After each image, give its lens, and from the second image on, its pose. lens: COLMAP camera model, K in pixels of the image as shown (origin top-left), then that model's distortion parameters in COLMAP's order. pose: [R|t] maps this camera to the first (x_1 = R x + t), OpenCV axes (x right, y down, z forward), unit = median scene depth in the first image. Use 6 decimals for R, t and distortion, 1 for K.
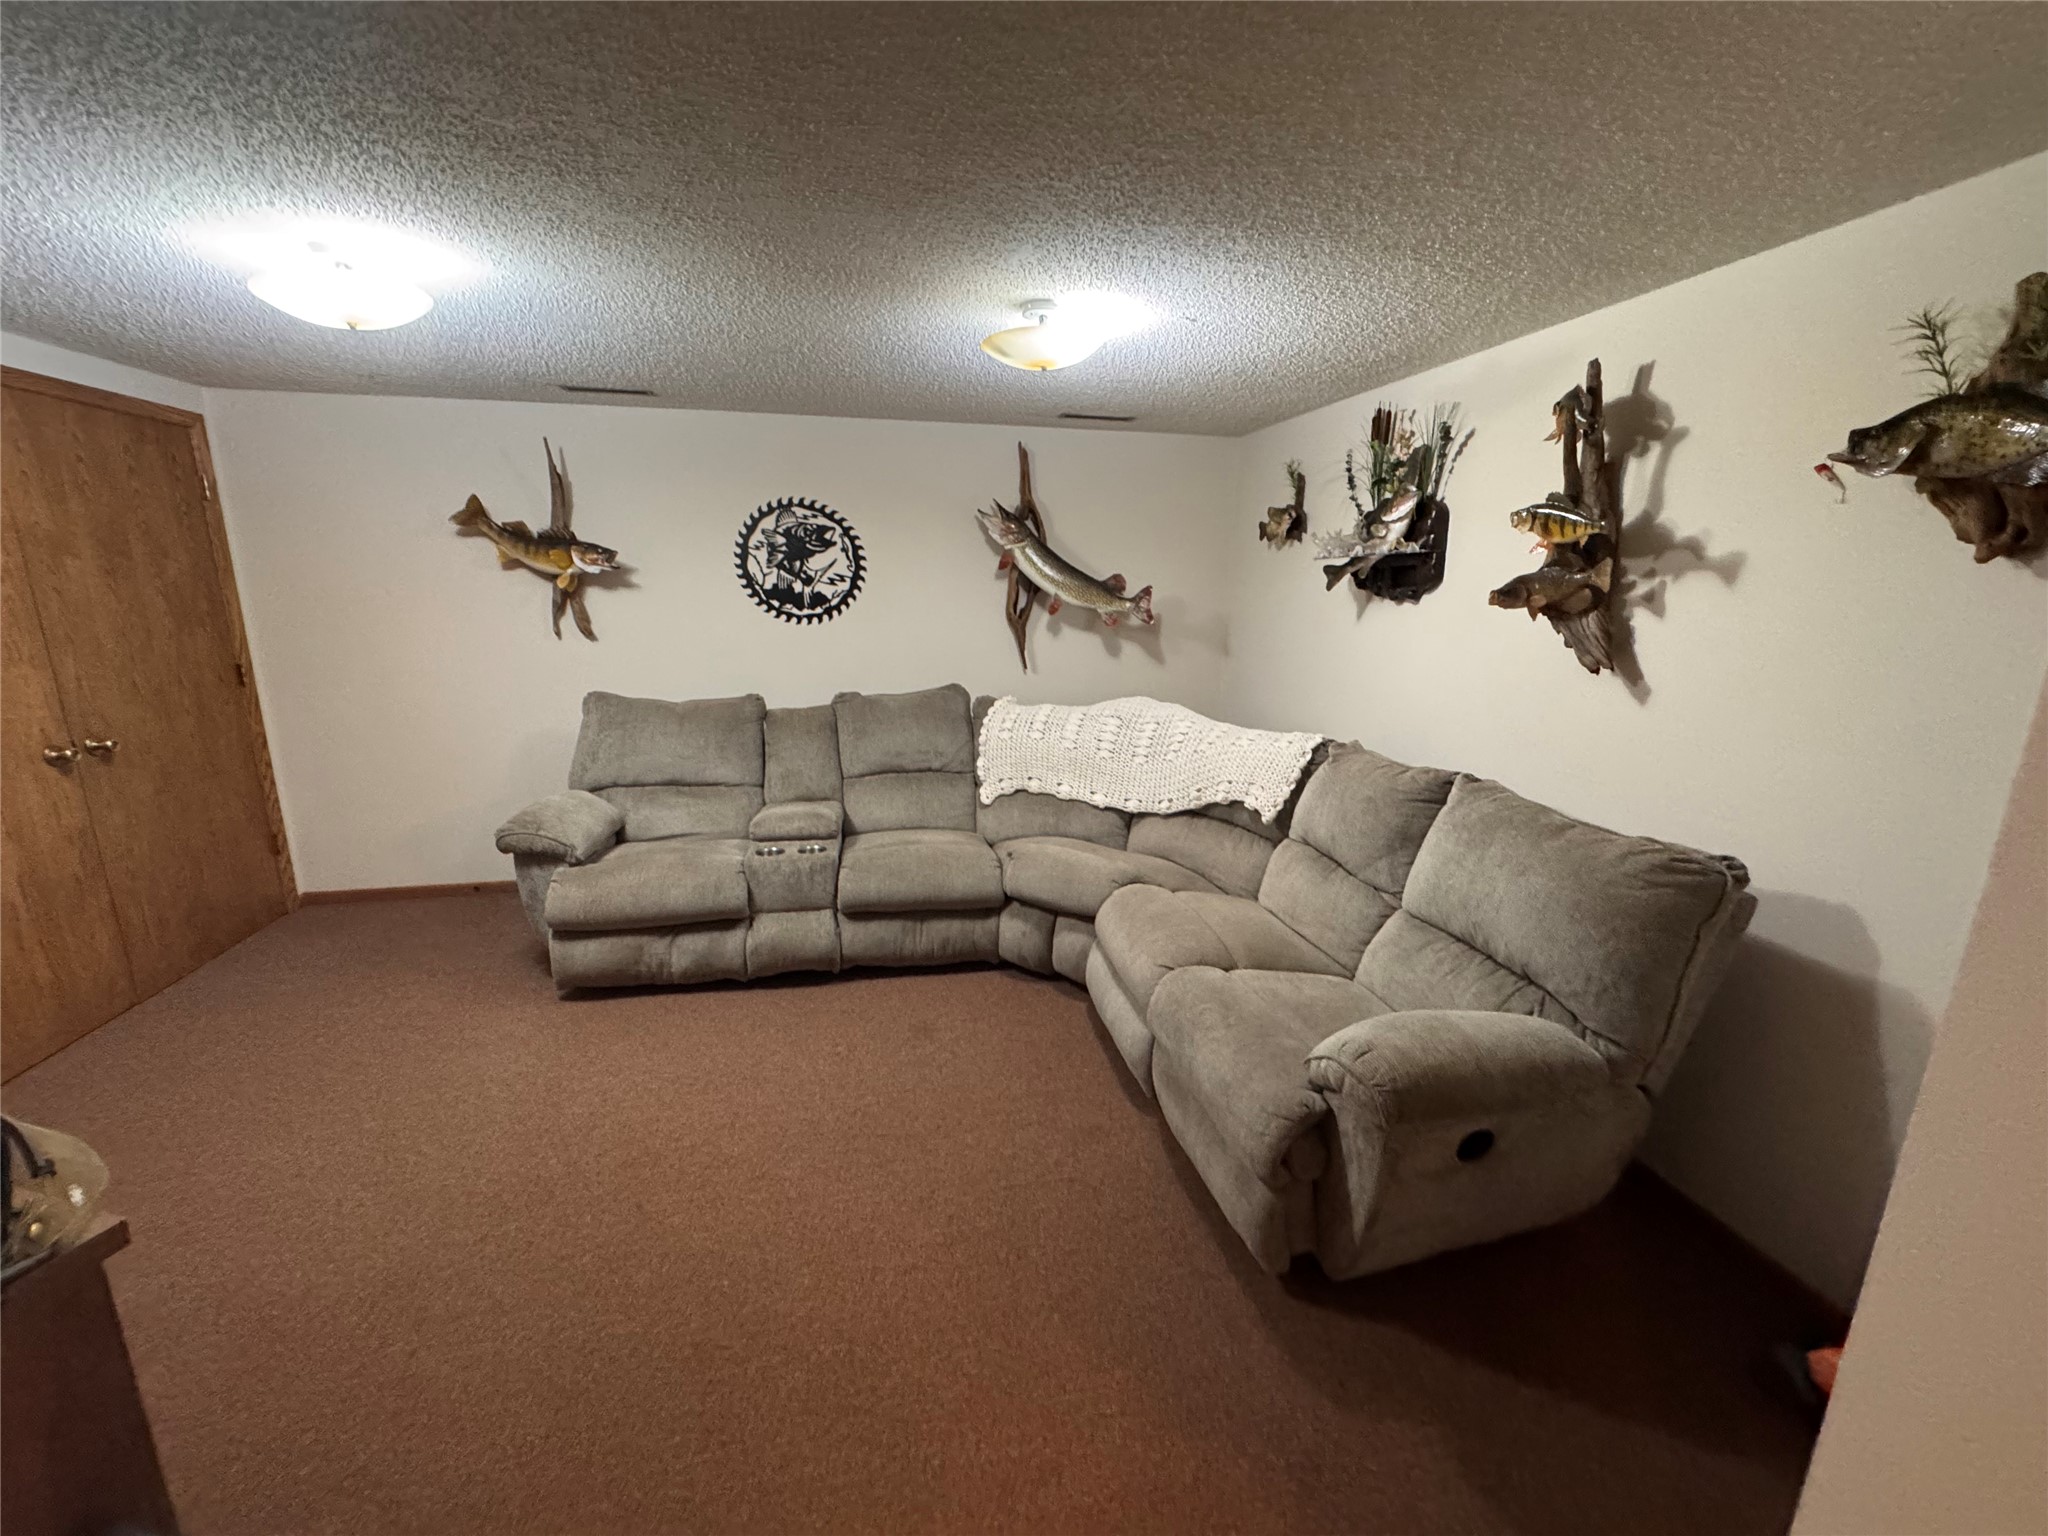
lens RADIAL K [[817.6, 0, 1014.2], [0, 817.6, 770.5], [0, 0, 1]] dist [-0.001742, 0.000502]
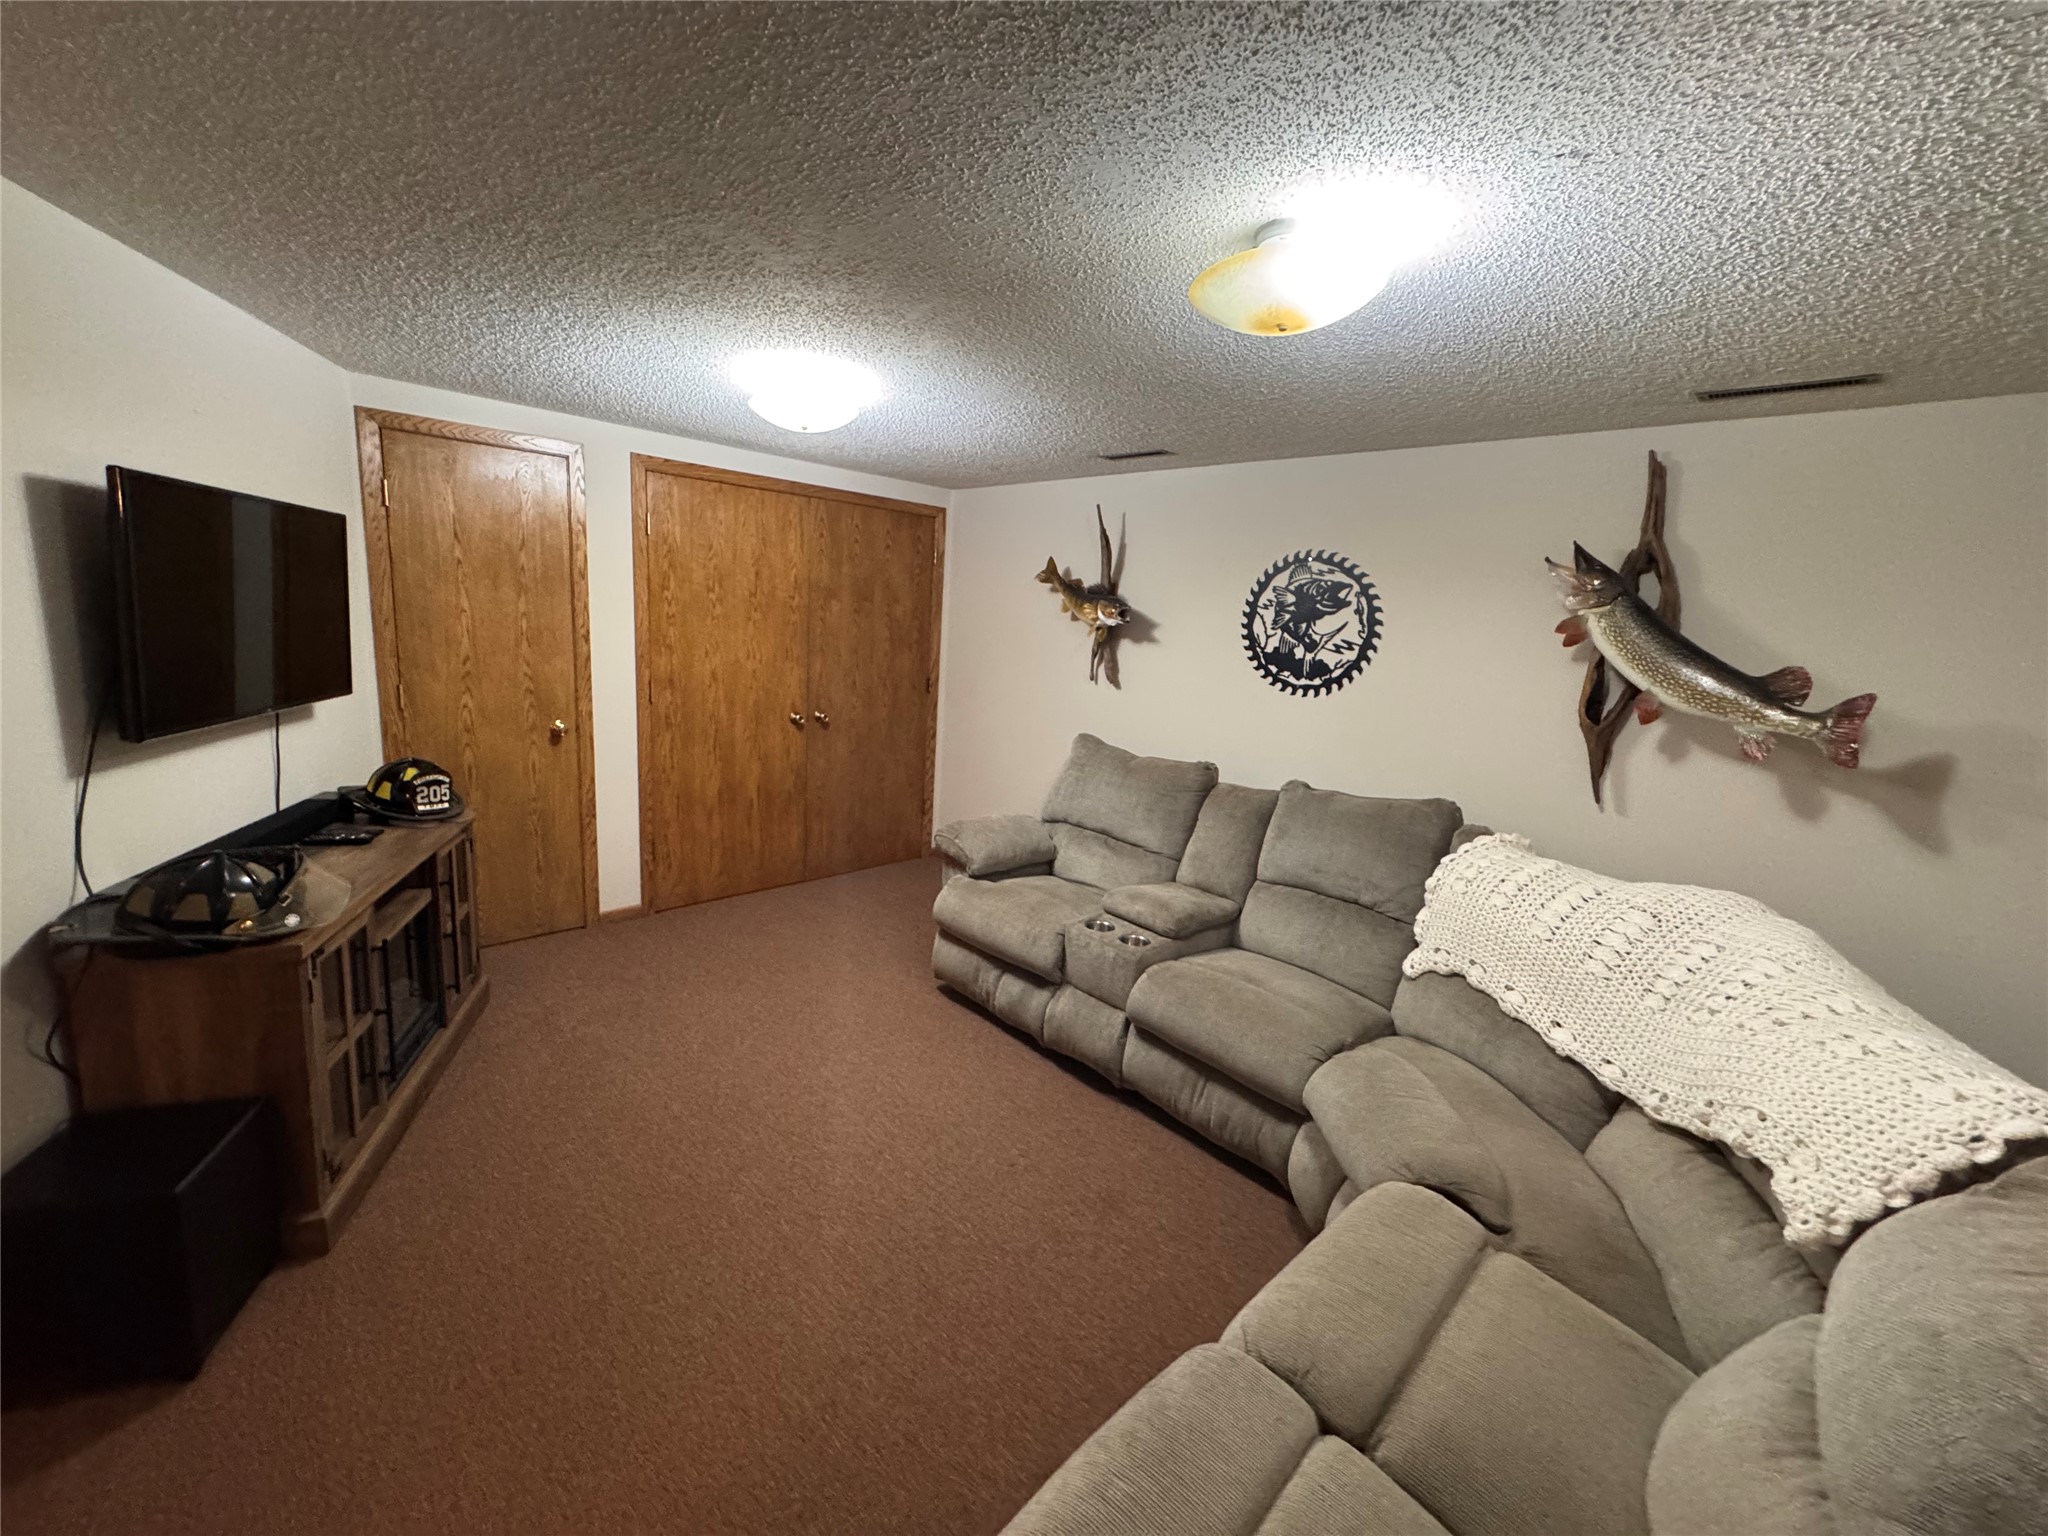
lens RADIAL K [[817.6, 0, 1022.9], [0, 817.6, 768.5], [0, 0, 1]] dist [-0.001742, 0.000502]
pose [[0.555158, 0.179920, -0.812052, 0.303274], [-0.248747, 0.967554, 0.044318, -0.074959], [0.793678, 0.177392, 0.581900, 0.301067]]
